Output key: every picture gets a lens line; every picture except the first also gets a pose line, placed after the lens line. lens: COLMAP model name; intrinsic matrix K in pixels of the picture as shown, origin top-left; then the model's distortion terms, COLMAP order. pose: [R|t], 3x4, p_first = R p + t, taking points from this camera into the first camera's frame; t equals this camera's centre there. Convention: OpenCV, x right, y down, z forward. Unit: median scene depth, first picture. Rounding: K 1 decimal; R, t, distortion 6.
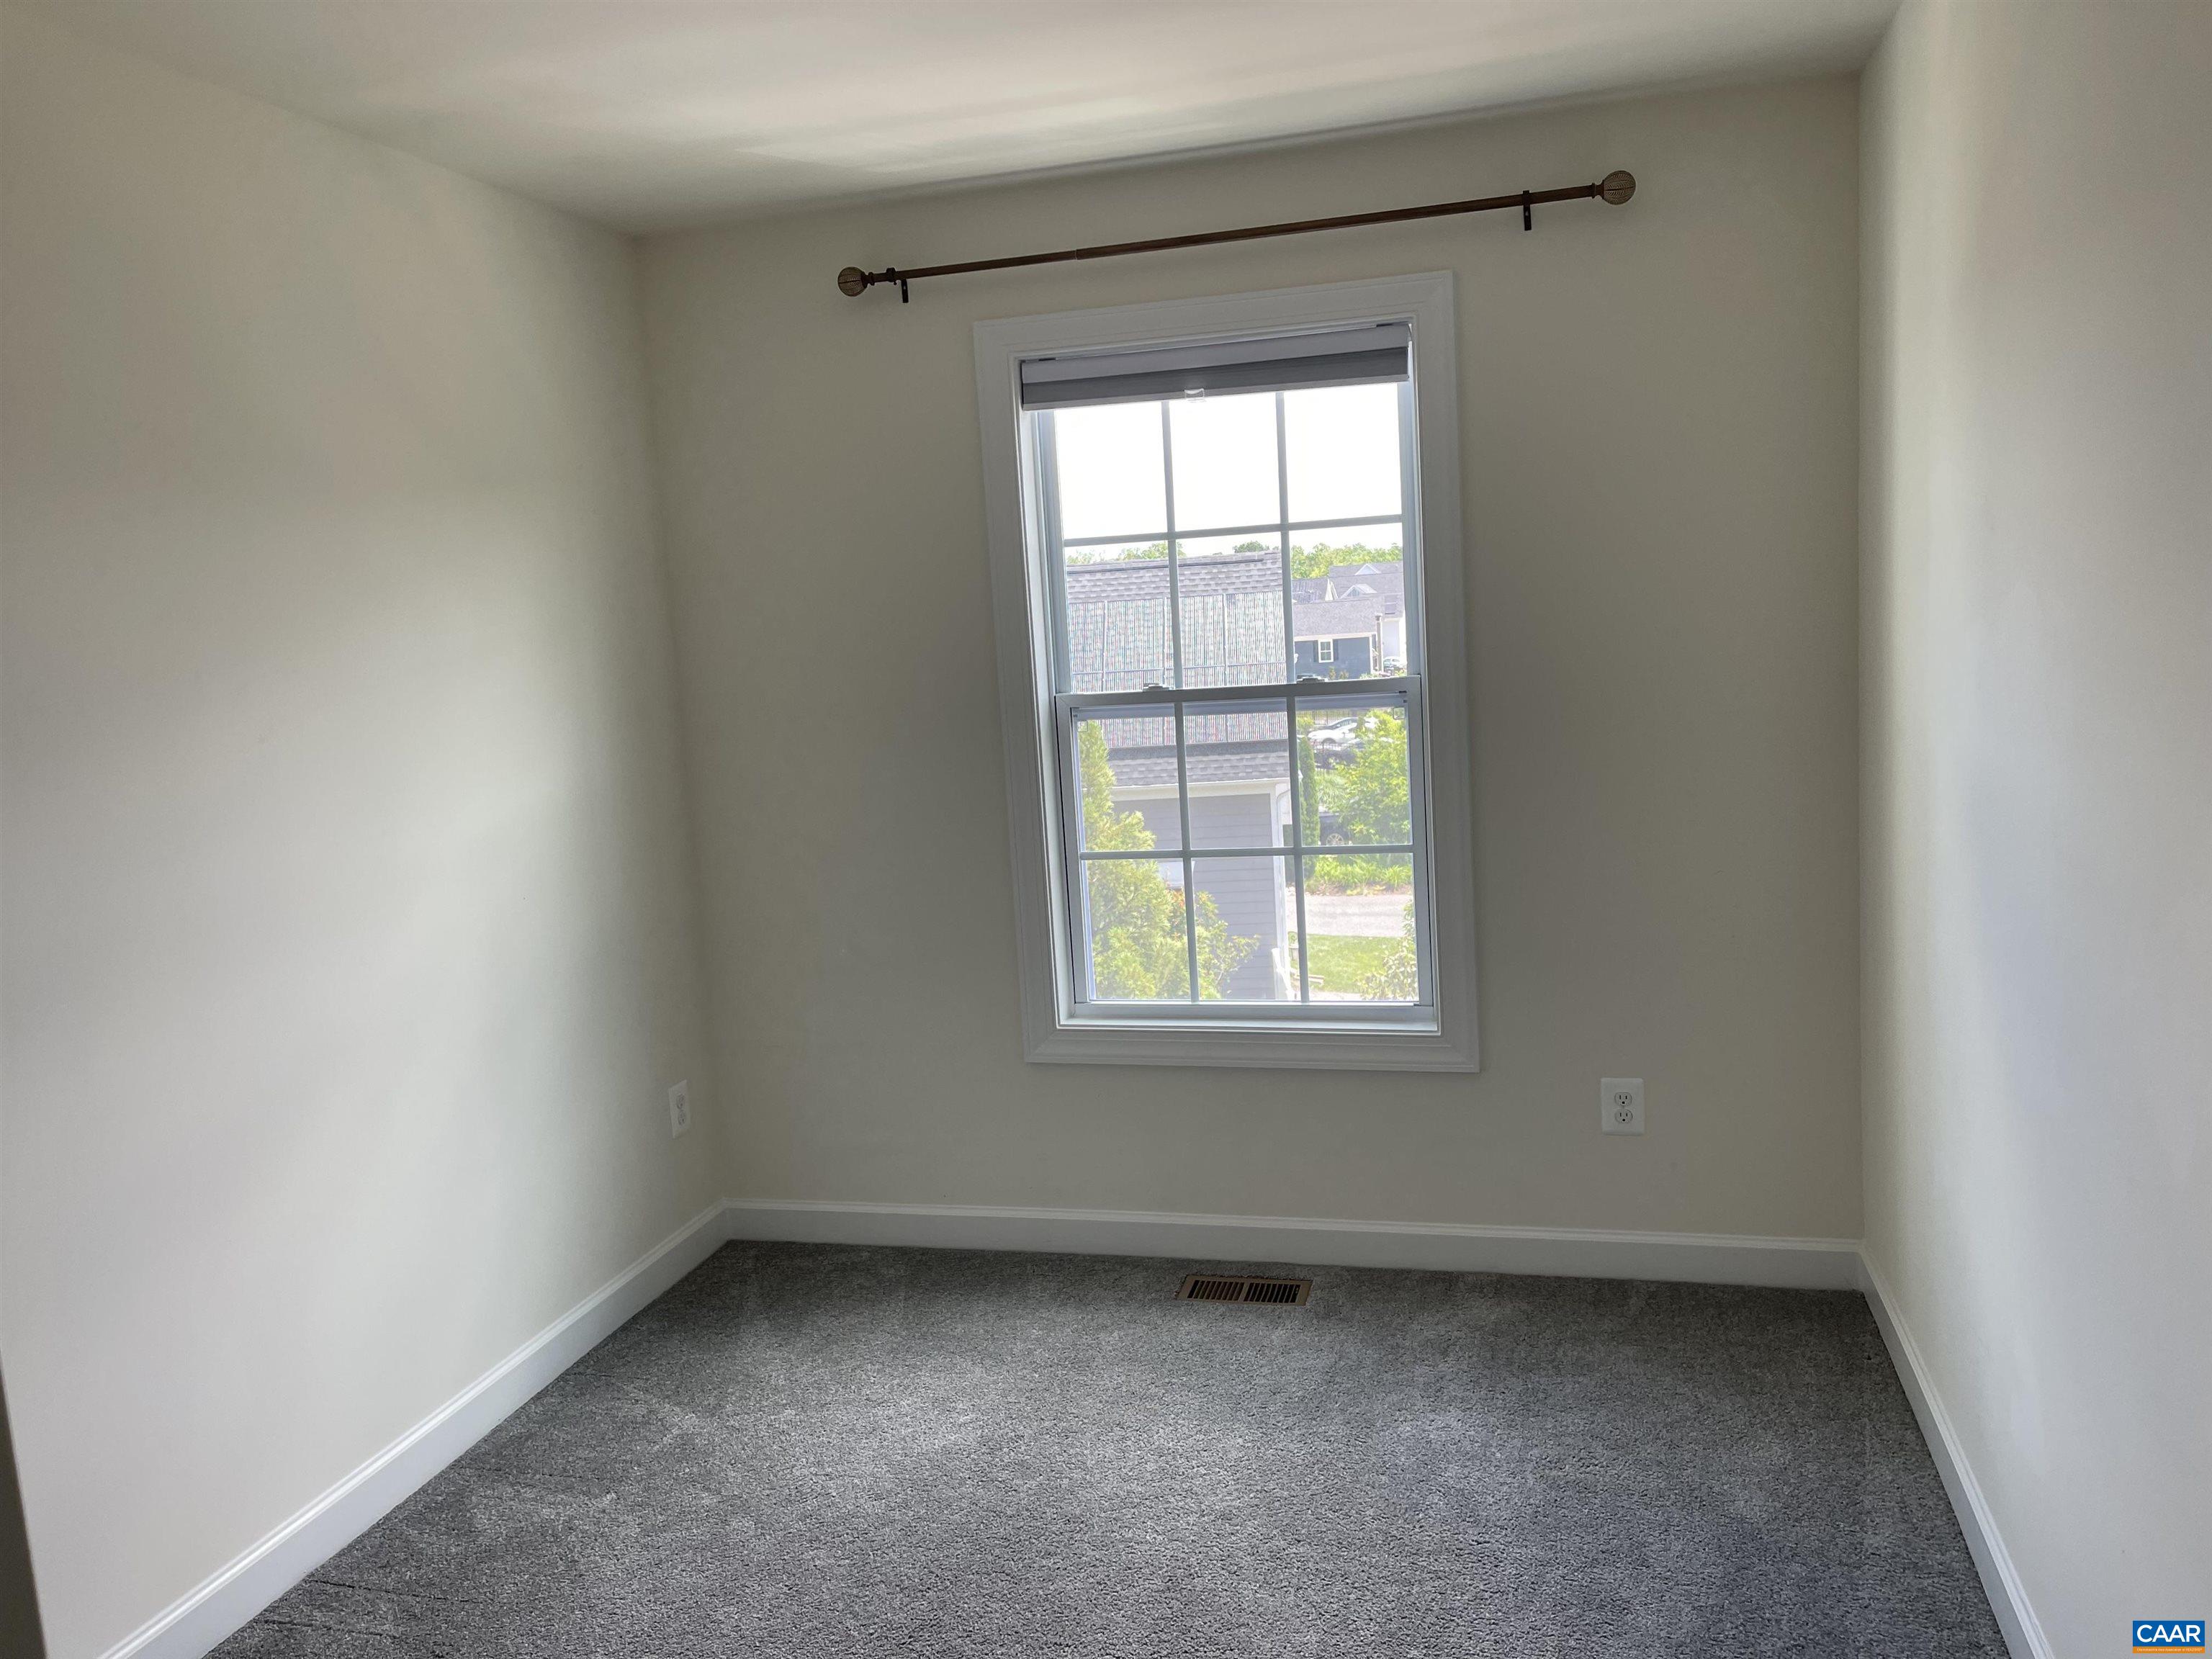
lens RADIAL K [[1724.6, 0, 1098.4], [0, 1724.6, 818.9], [0, 0, 1]] dist [0.013179, 0.003669]
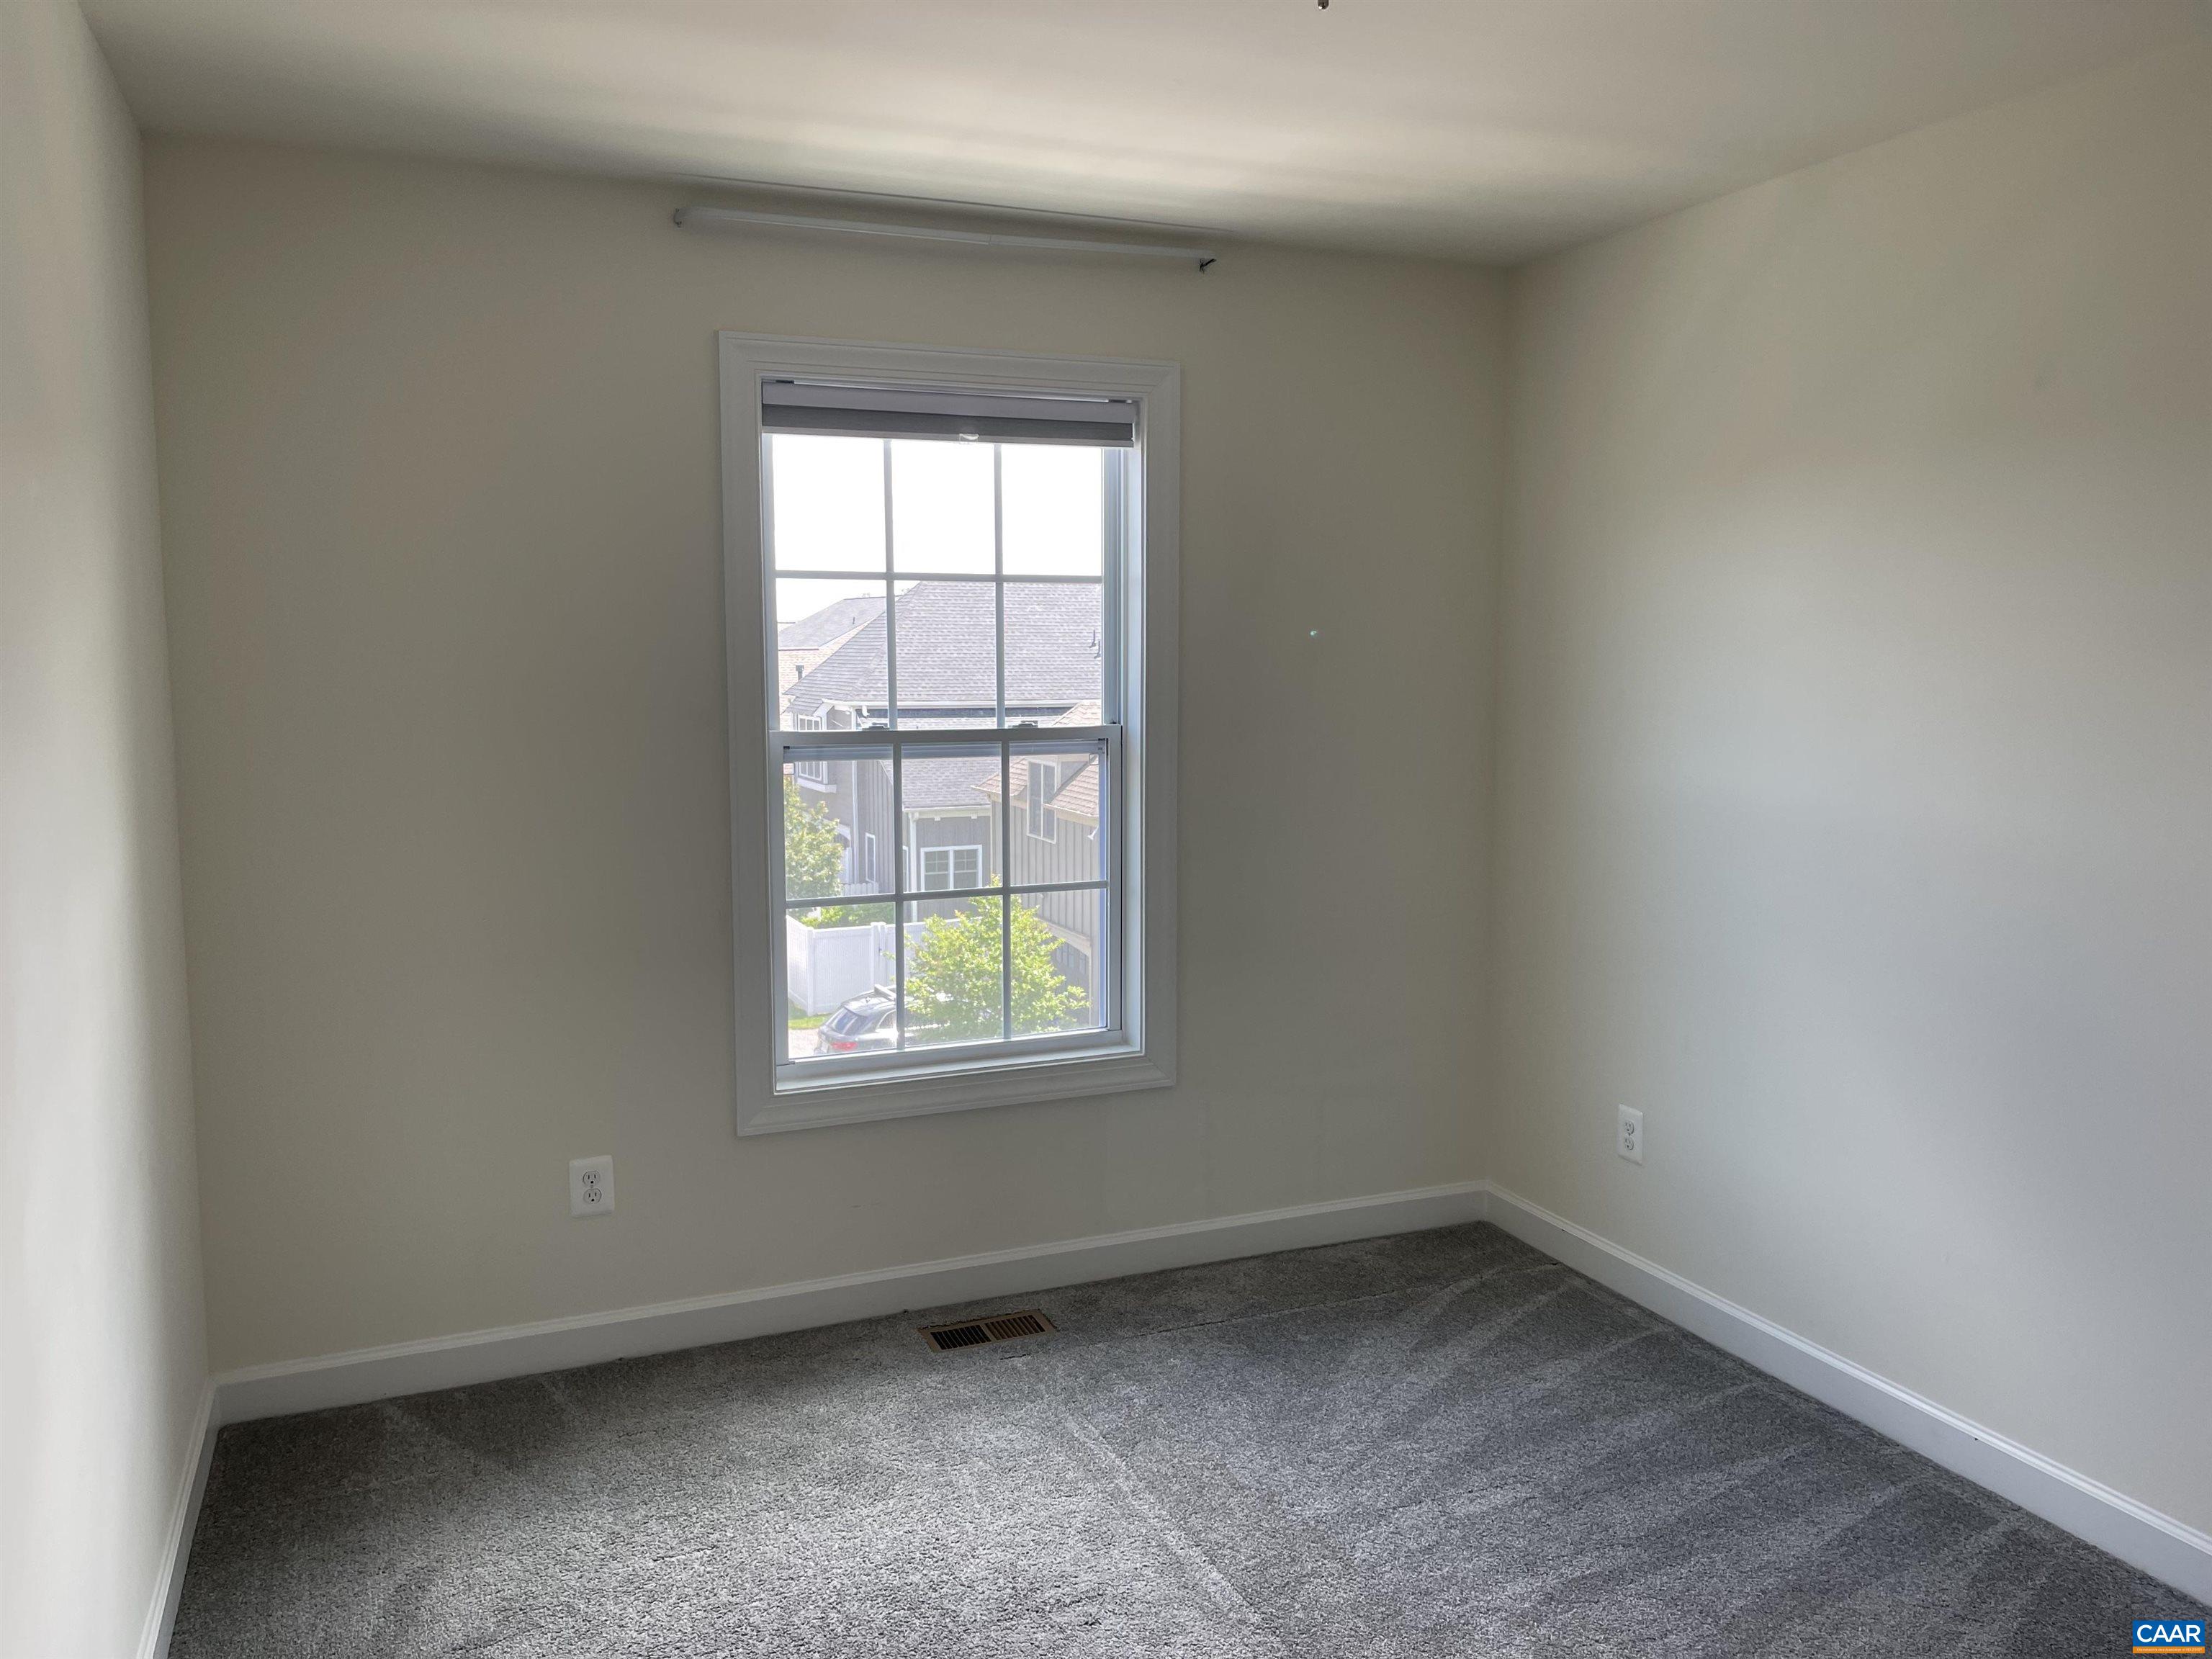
lens RADIAL K [[1761.1, 0, 1112.4], [0, 1761.1, 831.1], [0, 0, 1]] dist [0.010792, 0.000611]
pose [[0.792898, -0.014132, 0.609190, -0.477680], [0.037299, 0.998982, -0.025374, 0.011740], [-0.608212, 0.042841, 0.792618, 0.130994]]
